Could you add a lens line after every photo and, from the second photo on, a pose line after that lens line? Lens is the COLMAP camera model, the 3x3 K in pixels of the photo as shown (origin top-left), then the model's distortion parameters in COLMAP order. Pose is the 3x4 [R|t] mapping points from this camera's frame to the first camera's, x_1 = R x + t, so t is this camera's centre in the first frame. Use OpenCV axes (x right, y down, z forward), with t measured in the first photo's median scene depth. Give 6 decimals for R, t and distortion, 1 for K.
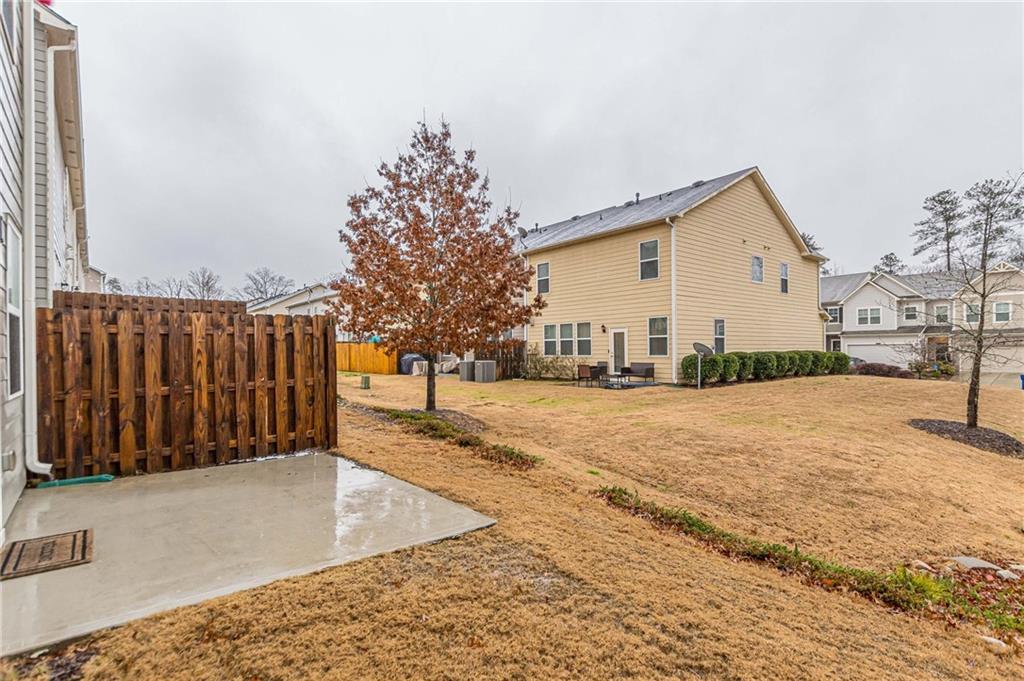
lens RADIAL K [[487.3, 0, 565.5], [0, 487.3, 351.5], [0, 0, 1]] dist [0.004144, -0.003818]
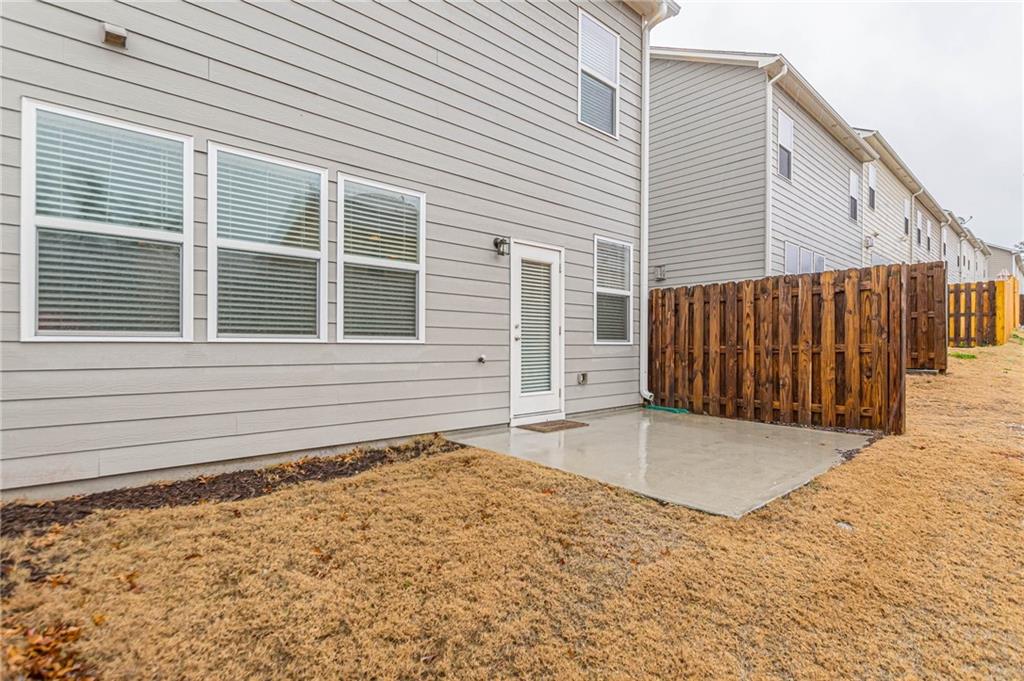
lens RADIAL K [[487.3, 0, 447.1], [0, 487.3, 342.3], [0, 0, 1]] dist [0.004144, -0.003818]
pose [[-0.062083, 0.008060, -0.998038, 0.377727], [-0.002224, 0.999964, 0.008214, 0.052523], [0.998068, 0.002729, -0.062063, 0.386656]]
